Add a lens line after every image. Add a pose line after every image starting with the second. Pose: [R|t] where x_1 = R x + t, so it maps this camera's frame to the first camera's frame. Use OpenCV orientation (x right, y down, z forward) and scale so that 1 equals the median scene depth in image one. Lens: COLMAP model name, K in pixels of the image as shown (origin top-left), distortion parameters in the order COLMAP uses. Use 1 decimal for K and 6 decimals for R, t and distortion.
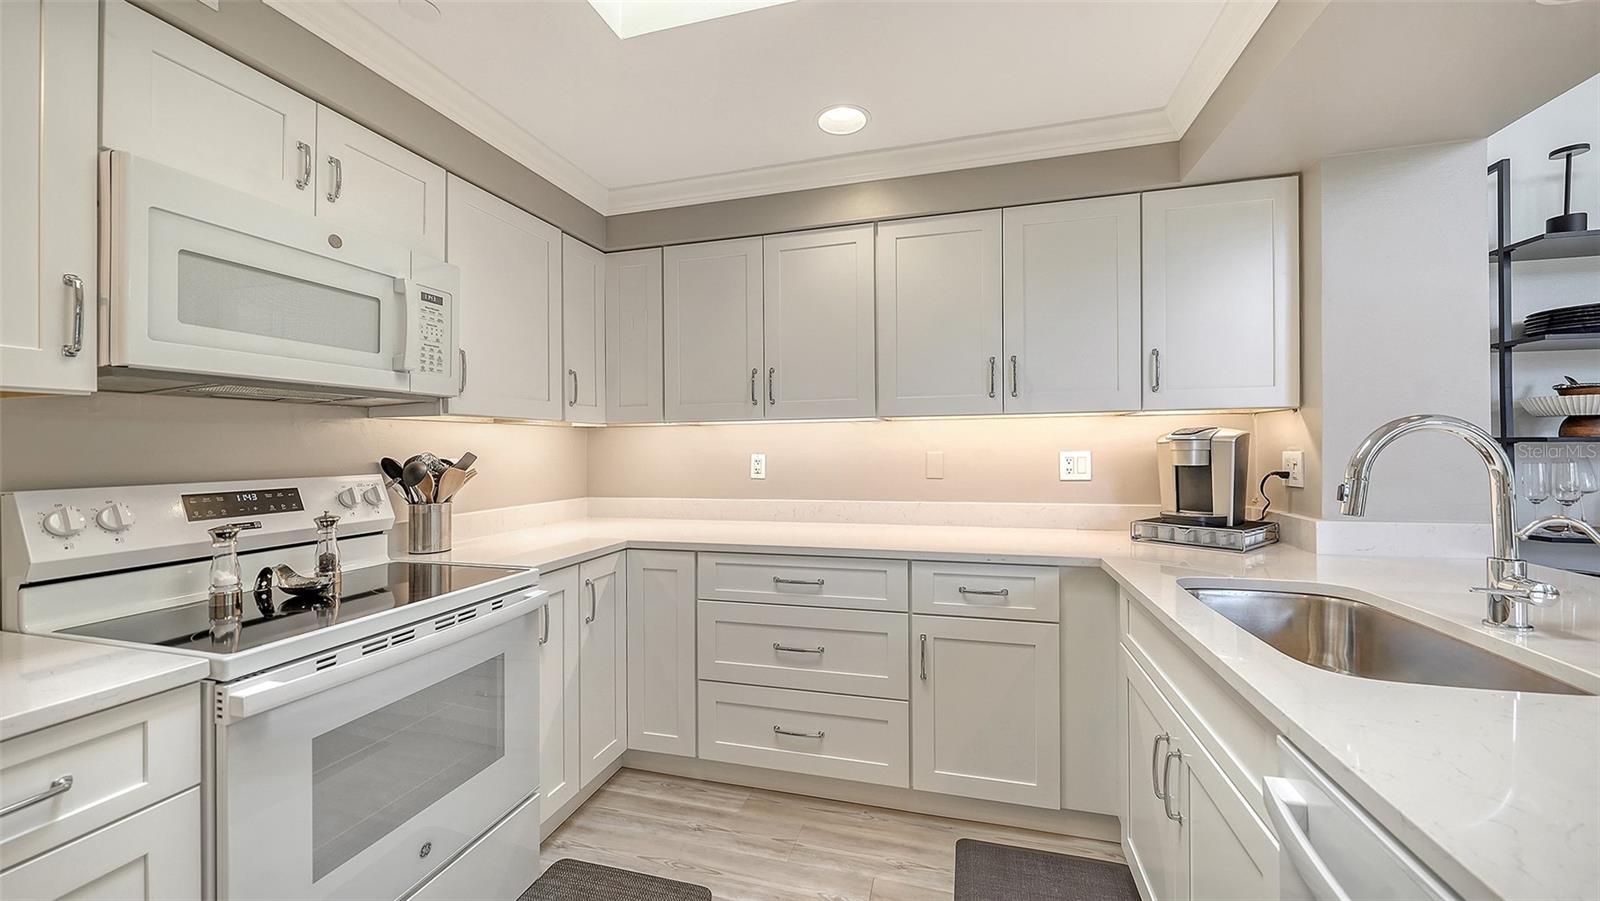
lens RADIAL K [[580.2, 0, 800.6], [0, 580.2, 440.3], [0, 0, 1]] dist [-0.007806, -0.000014]
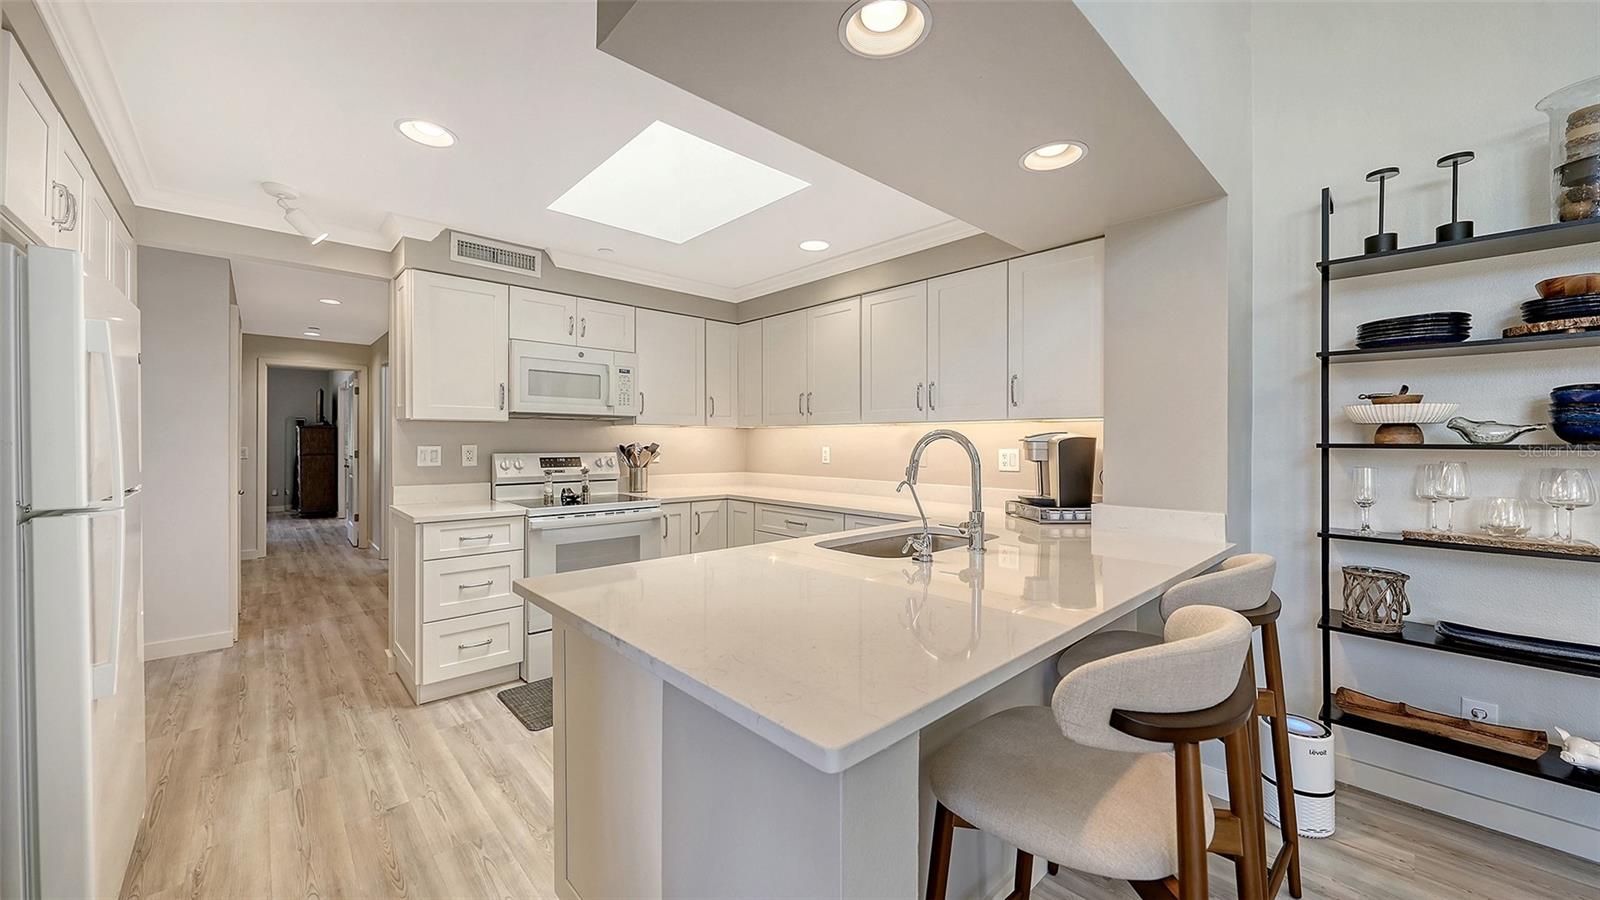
lens RADIAL K [[580.2, 0, 800.6], [0, 580.2, 439.8], [0, 0, 1]] dist [-0.007806, -0.000014]
pose [[0.854052, 0.011787, -0.520054, 0.935443], [-0.006541, 0.999908, 0.011921, -0.017699], [0.520147, -0.006780, 0.854050, -0.449206]]
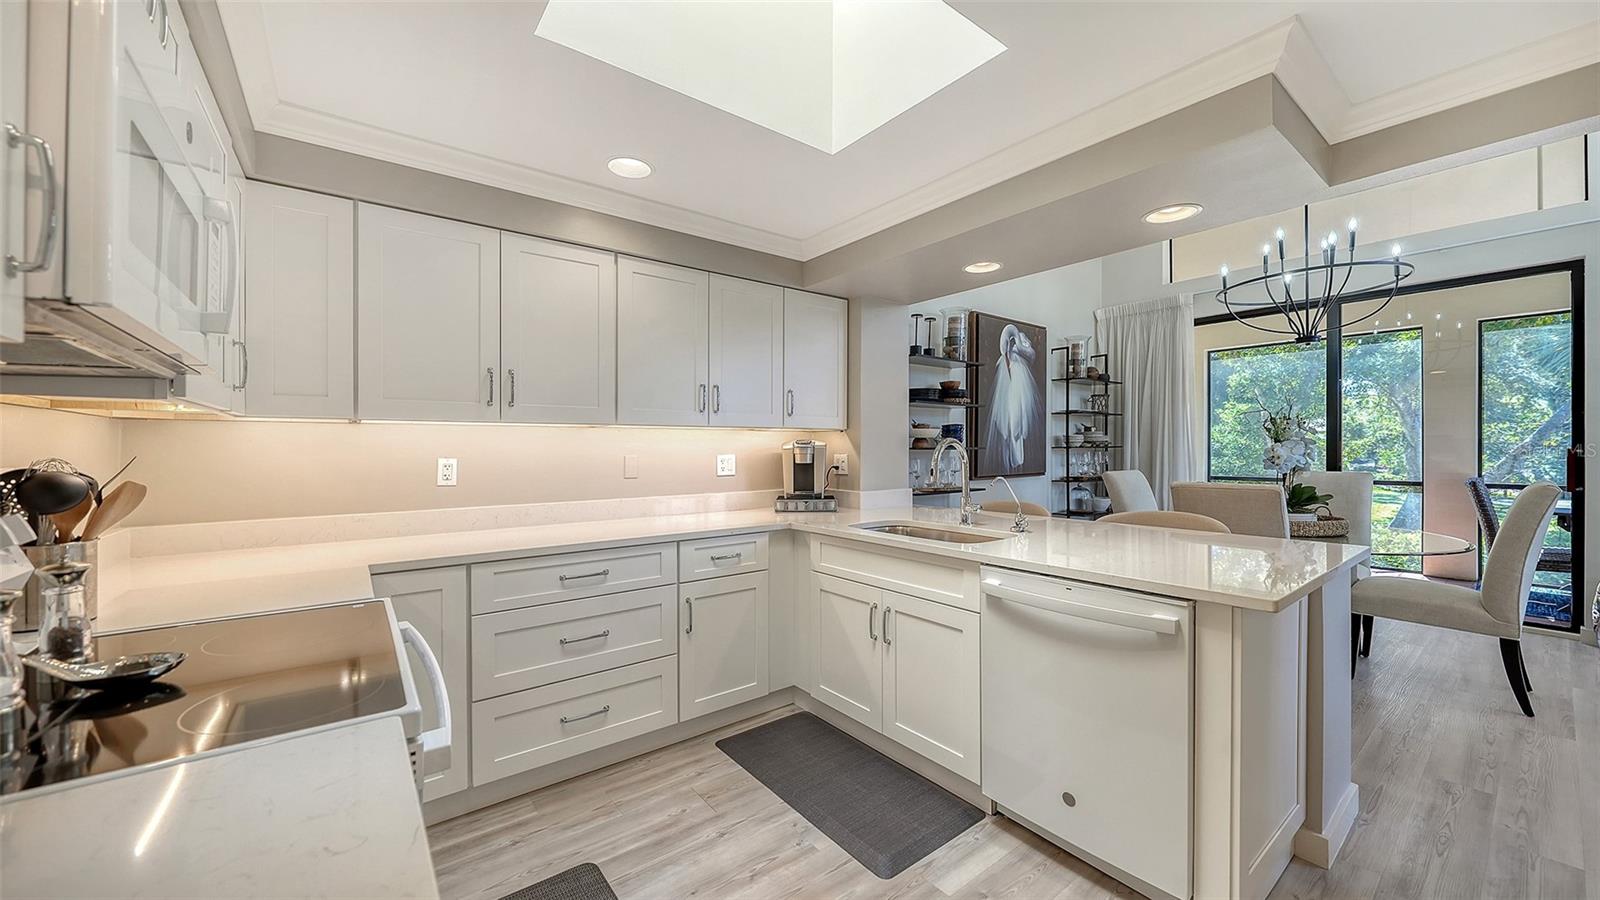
lens RADIAL K [[584.6, 0, 787.1], [0, 584.6, 444.8], [0, 0, 1]] dist [-0.021847, 0.006863]
pose [[0.602757, 0.012274, 0.797830, -0.685519], [-0.011173, 0.999913, -0.006942, 0.004782], [-0.797847, -0.004730, 0.602842, 0.053030]]
